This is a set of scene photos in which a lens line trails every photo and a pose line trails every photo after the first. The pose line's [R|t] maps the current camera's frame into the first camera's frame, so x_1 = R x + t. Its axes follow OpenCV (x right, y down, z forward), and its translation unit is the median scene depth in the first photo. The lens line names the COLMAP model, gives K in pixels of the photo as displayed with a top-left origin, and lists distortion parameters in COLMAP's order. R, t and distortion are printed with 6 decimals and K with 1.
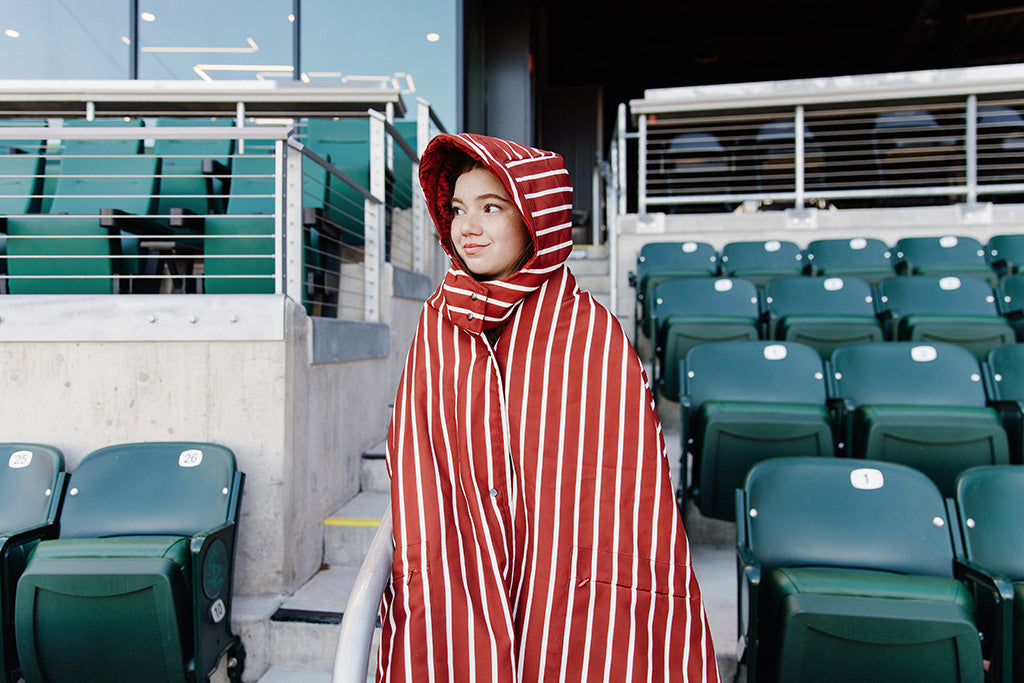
lens RADIAL K [[742.1, 0, 511.8], [0, 742.1, 326.3], [0, 0, 1]] dist [0.023347, -0.014008]
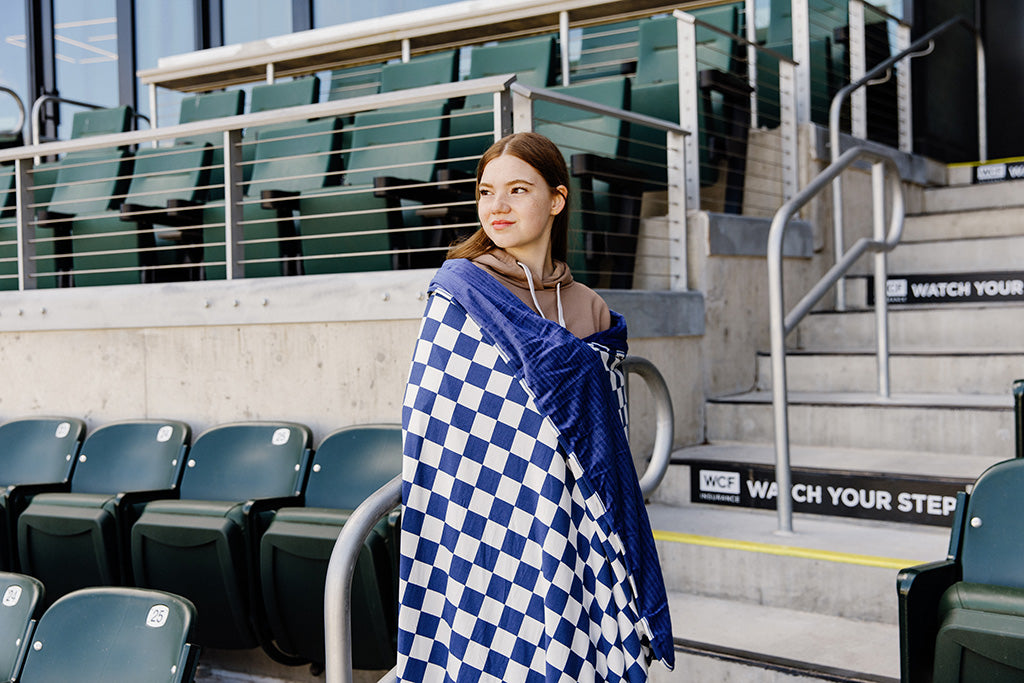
lens RADIAL K [[1288.3, 0, 495.8], [0, 1288.3, 310.2], [0, 0, 1]] dist [0.026851, 0.000000]
pose [[0.851214, -0.028442, -0.524047, 0.294639], [0.032840, 0.999460, -0.000904, 0.007911], [0.523790, -0.016440, 0.851689, -0.197811]]
